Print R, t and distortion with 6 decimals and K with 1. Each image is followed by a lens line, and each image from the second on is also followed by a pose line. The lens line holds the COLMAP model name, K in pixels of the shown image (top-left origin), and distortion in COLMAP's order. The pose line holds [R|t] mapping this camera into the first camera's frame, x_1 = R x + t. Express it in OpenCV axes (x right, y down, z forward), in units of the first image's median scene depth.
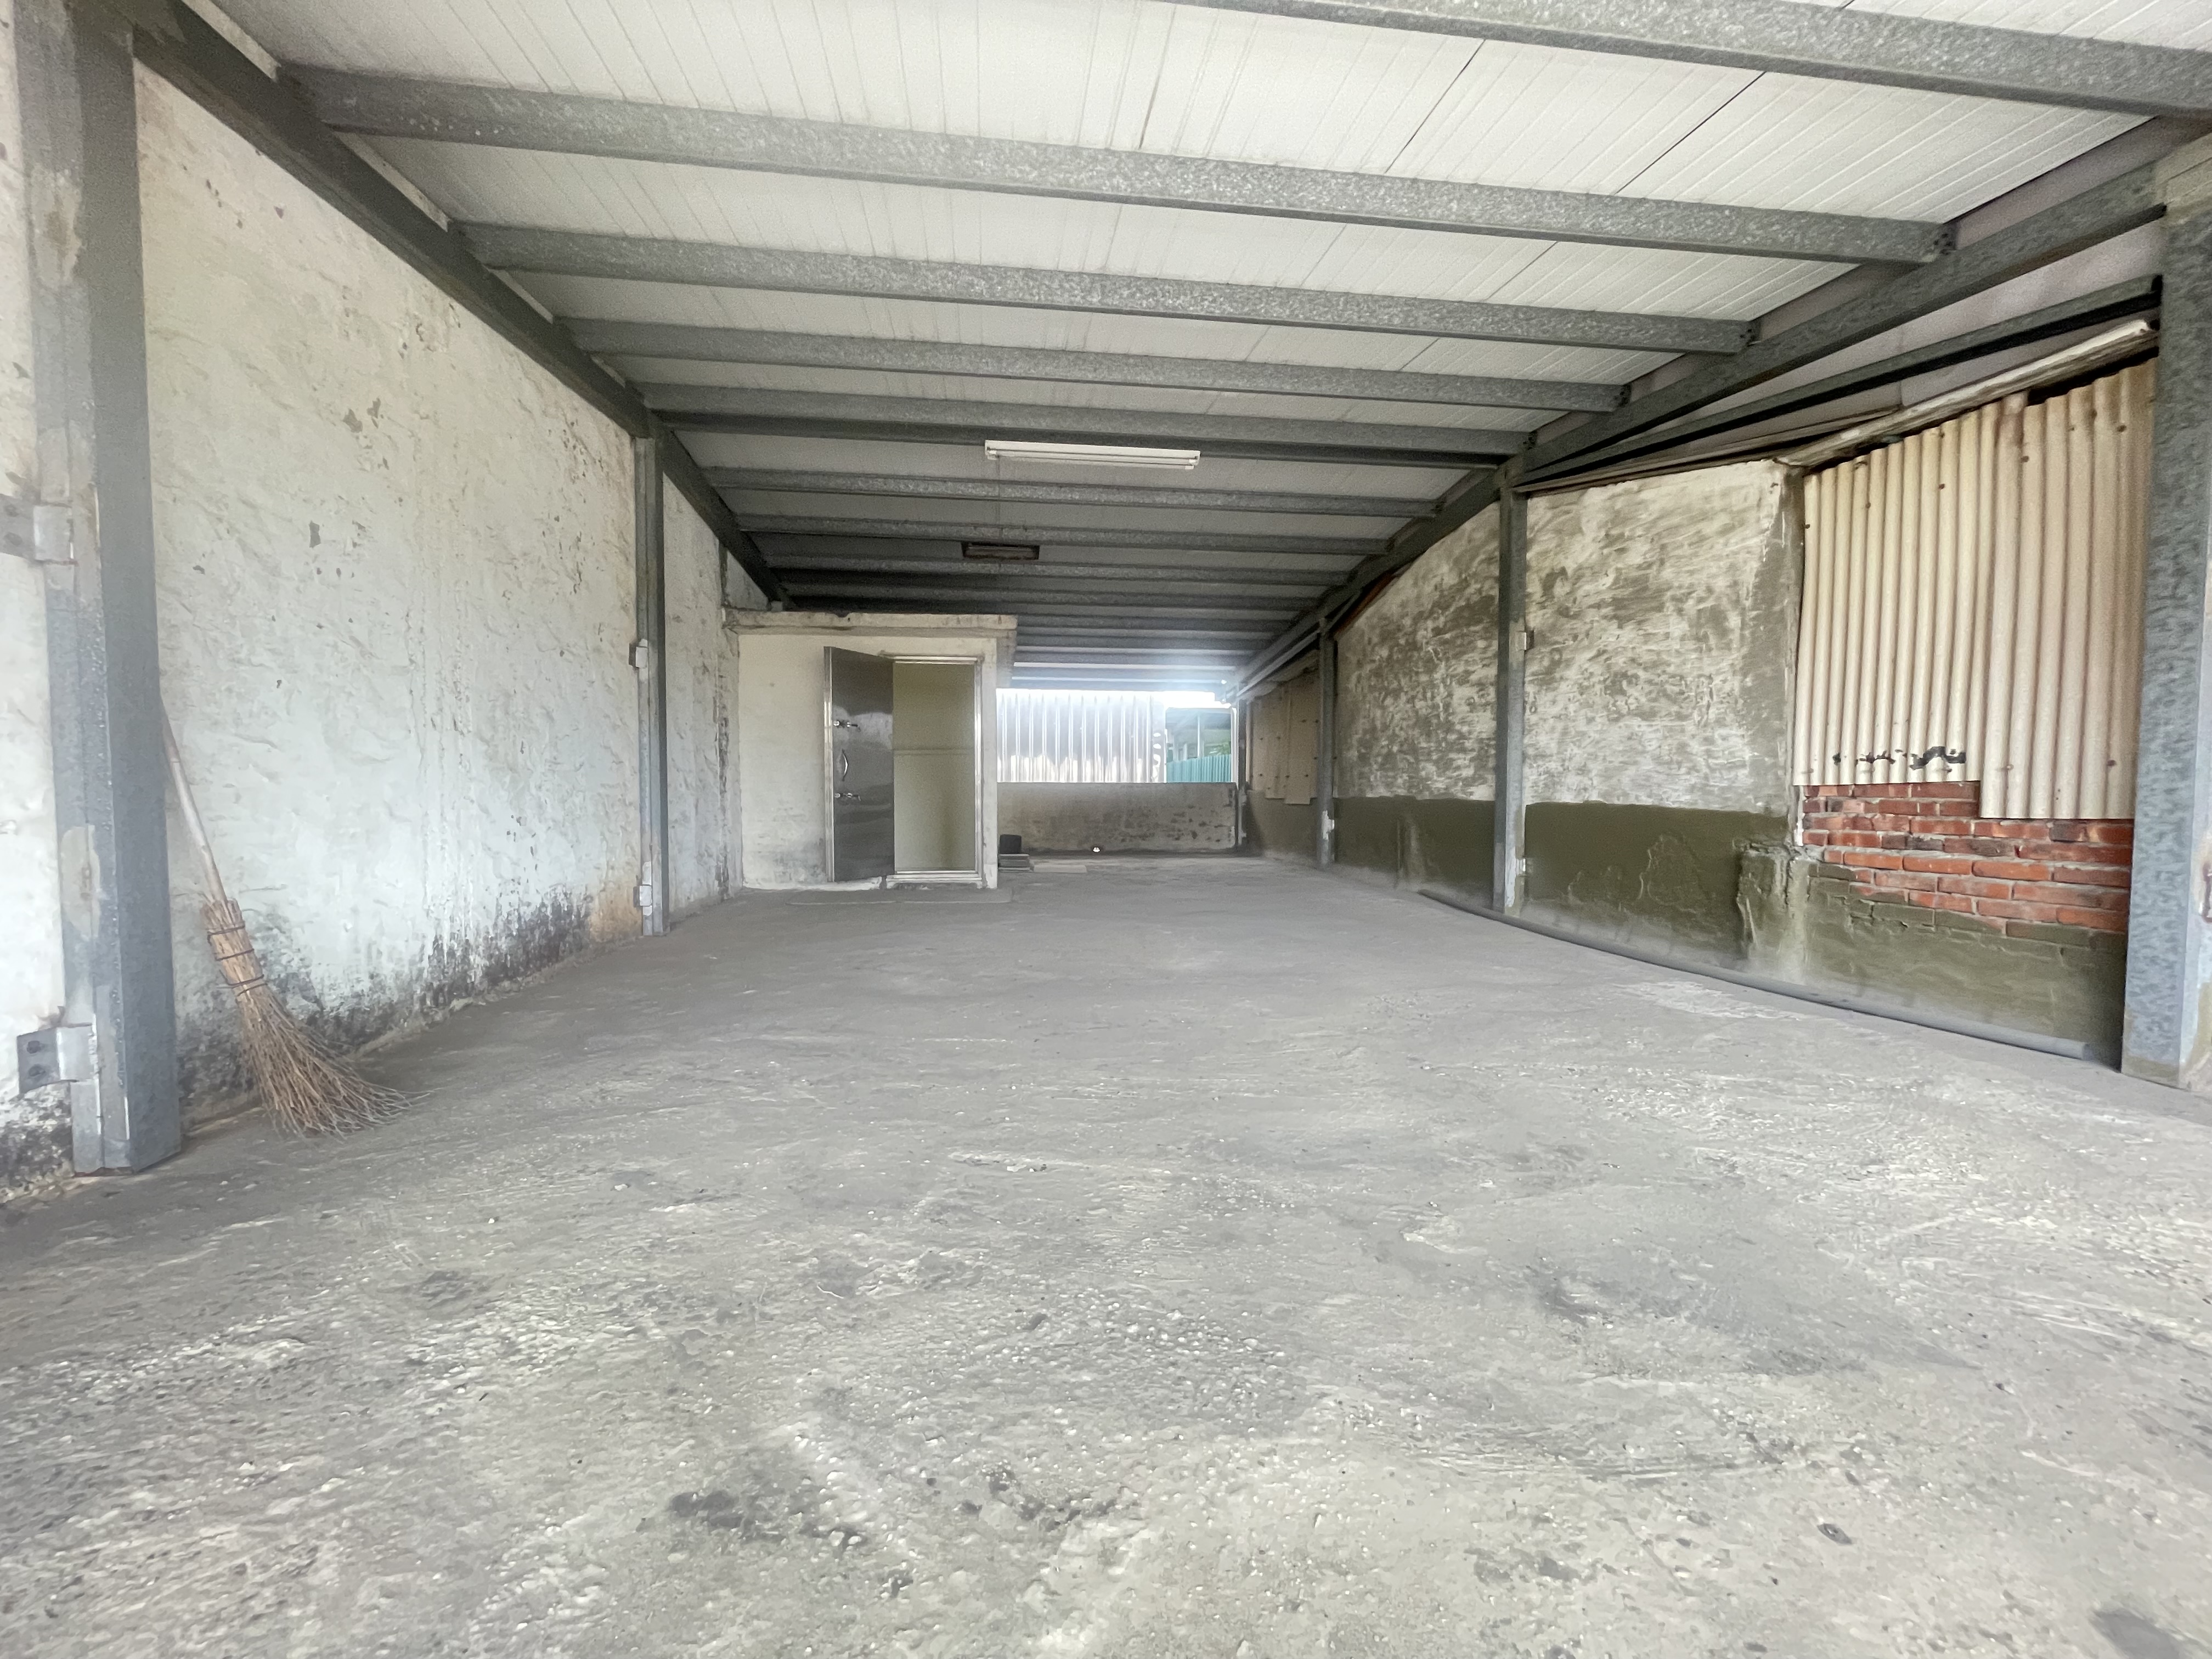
lens RADIAL K [[889.5, 0, 1105.9], [0, 889.5, 827.9], [0, 0, 1]] dist [0.000990, -0.000253]
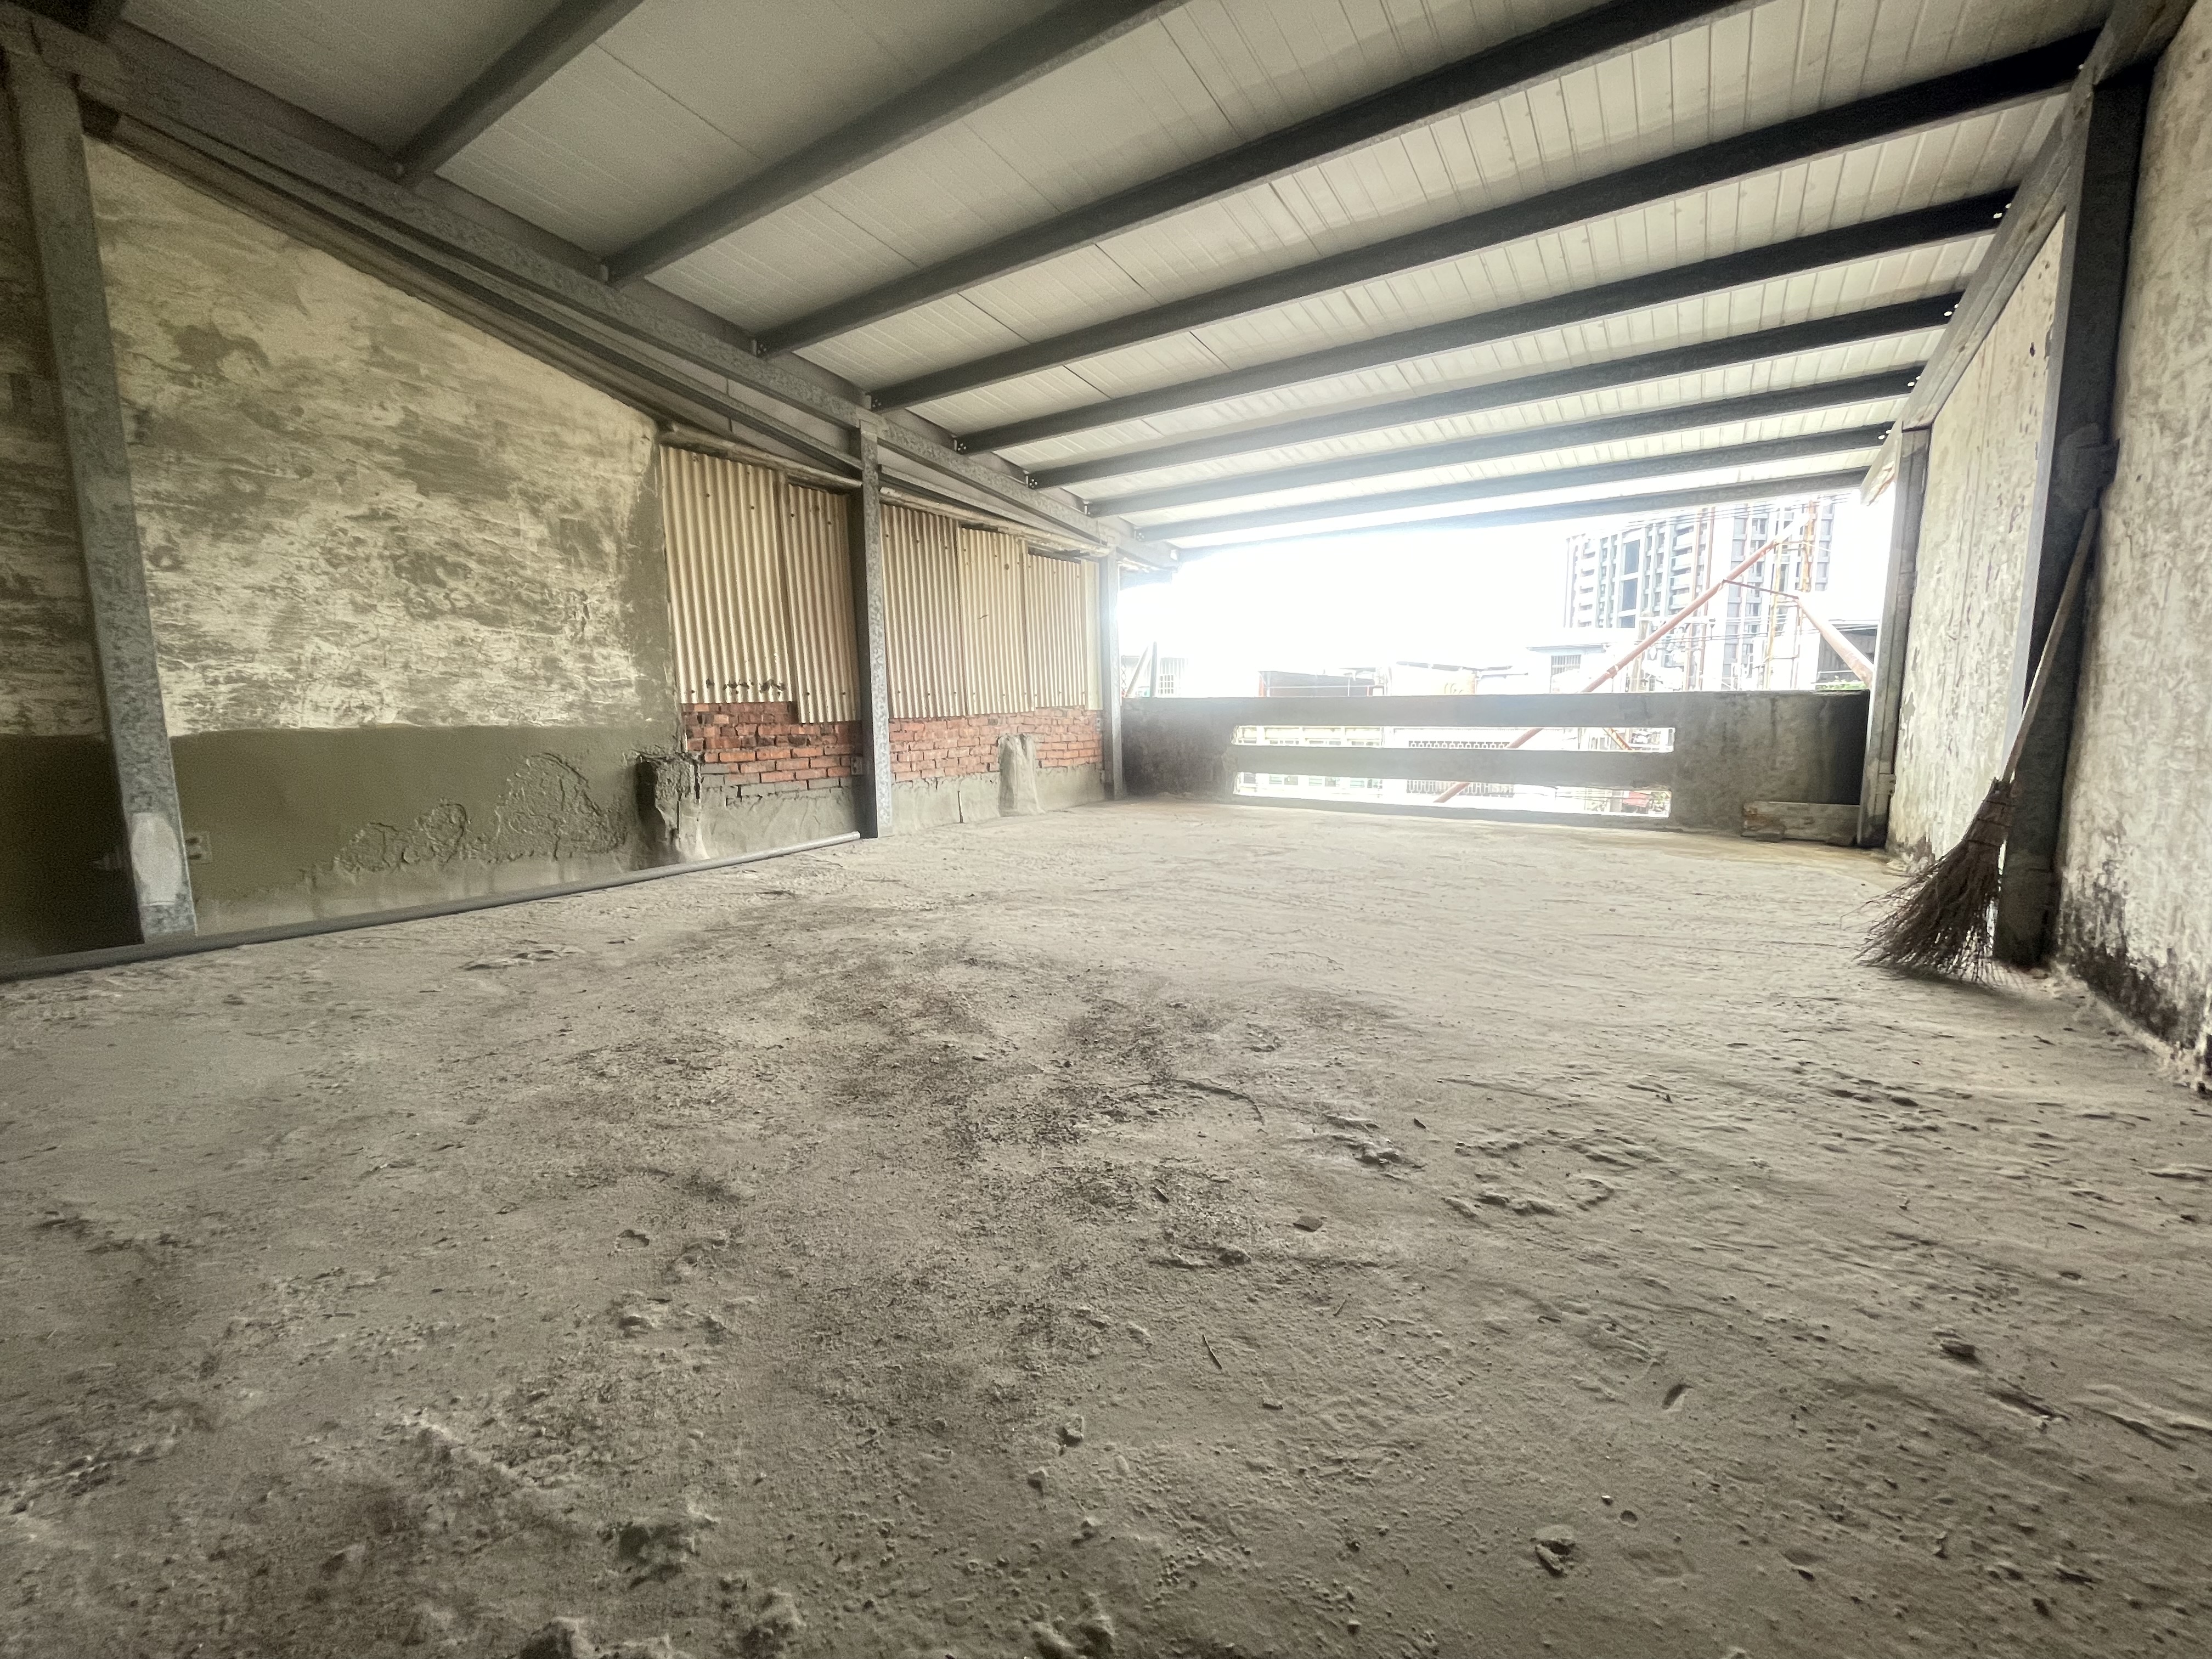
lens RADIAL K [[889.5, 0, 1107.1], [0, 889.5, 827.7], [0, 0, 1]] dist [0.000990, -0.000253]
pose [[-0.750910, -0.082167, 0.655273, -0.423915], [0.036405, 0.985571, 0.165302, -0.052653], [-0.659400, 0.147982, -0.737084, 1.342033]]
